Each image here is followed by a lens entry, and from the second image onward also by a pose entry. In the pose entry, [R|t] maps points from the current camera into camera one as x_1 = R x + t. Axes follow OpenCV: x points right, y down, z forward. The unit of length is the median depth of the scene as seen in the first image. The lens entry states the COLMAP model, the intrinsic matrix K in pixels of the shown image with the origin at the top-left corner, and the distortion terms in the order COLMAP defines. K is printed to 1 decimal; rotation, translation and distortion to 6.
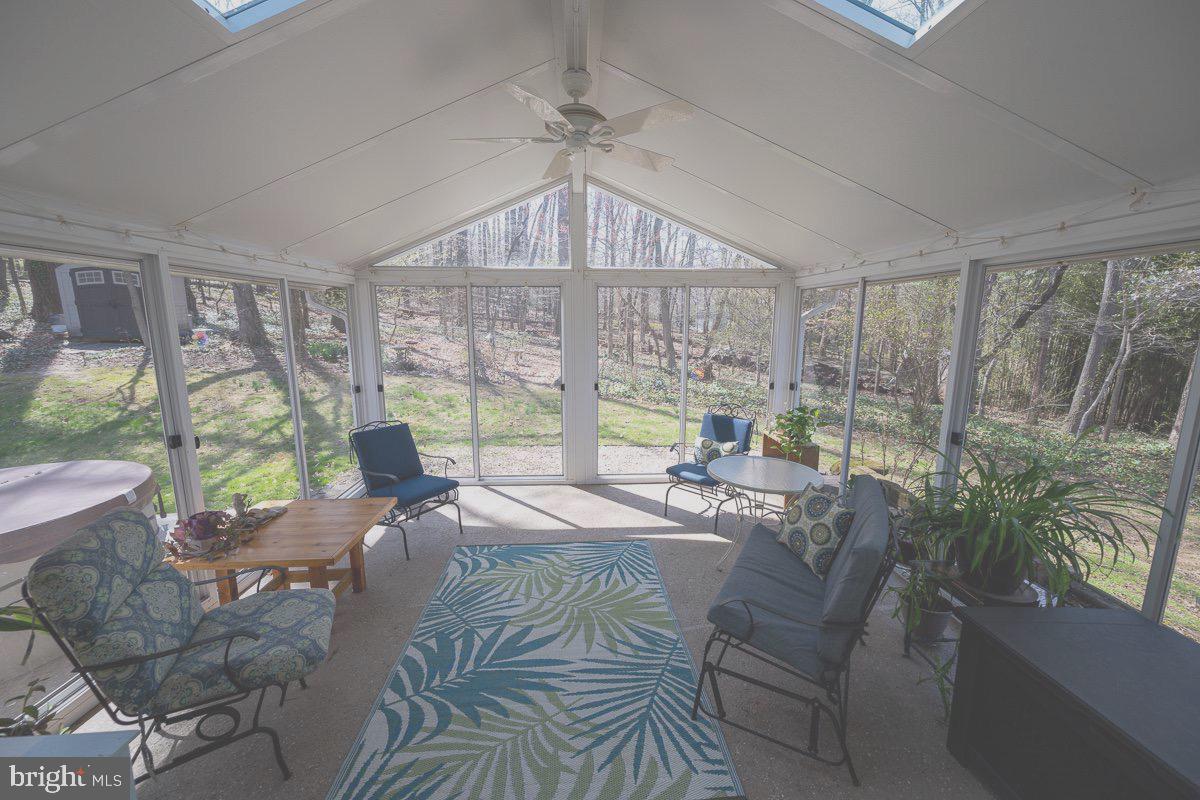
lens RADIAL K [[483.5, 0, 601.1], [0, 483.5, 404.2], [0, 0, 1]] dist [0.004041, 0.000070]
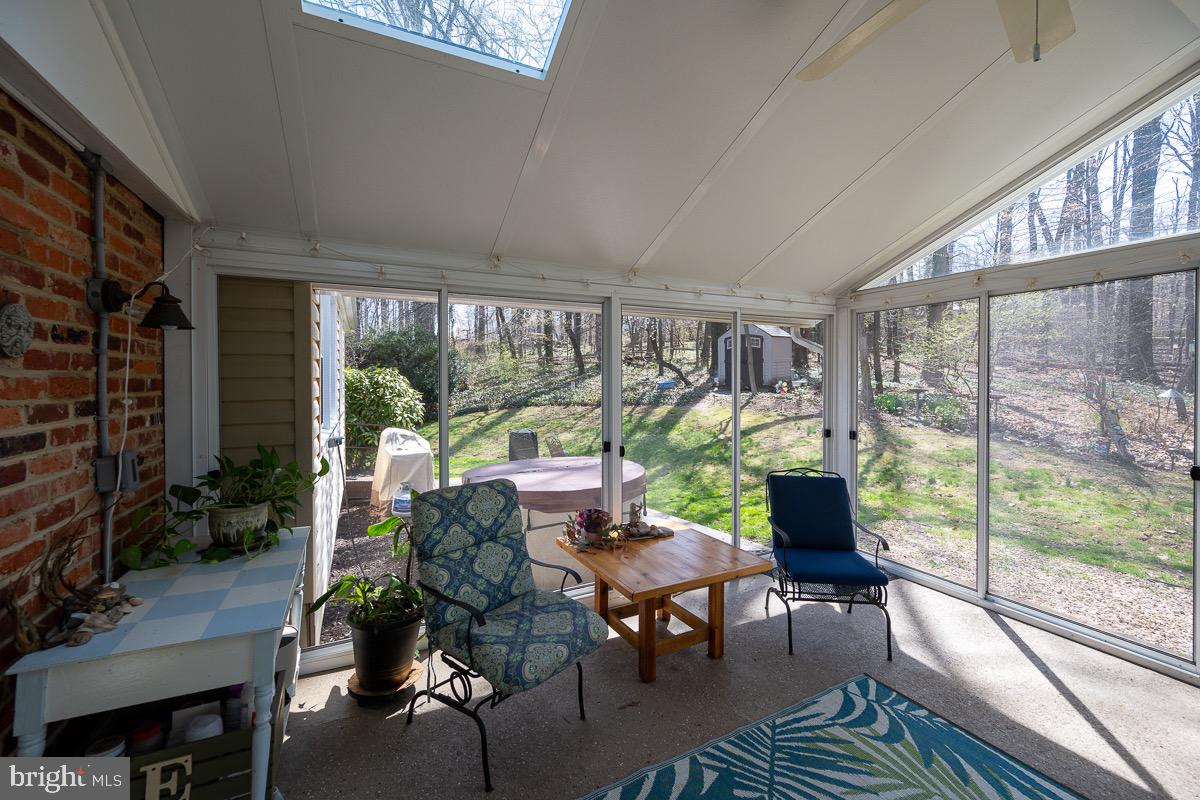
lens RADIAL K [[483.5, 0, 601.4], [0, 483.5, 387.0], [0, 0, 1]] dist [0.004041, 0.000070]
pose [[0.407889, 0.012562, -0.912945, 0.152986], [-0.157015, 0.985974, -0.056584, 0.000278], [0.899429, 0.166426, 0.404140, 0.333775]]
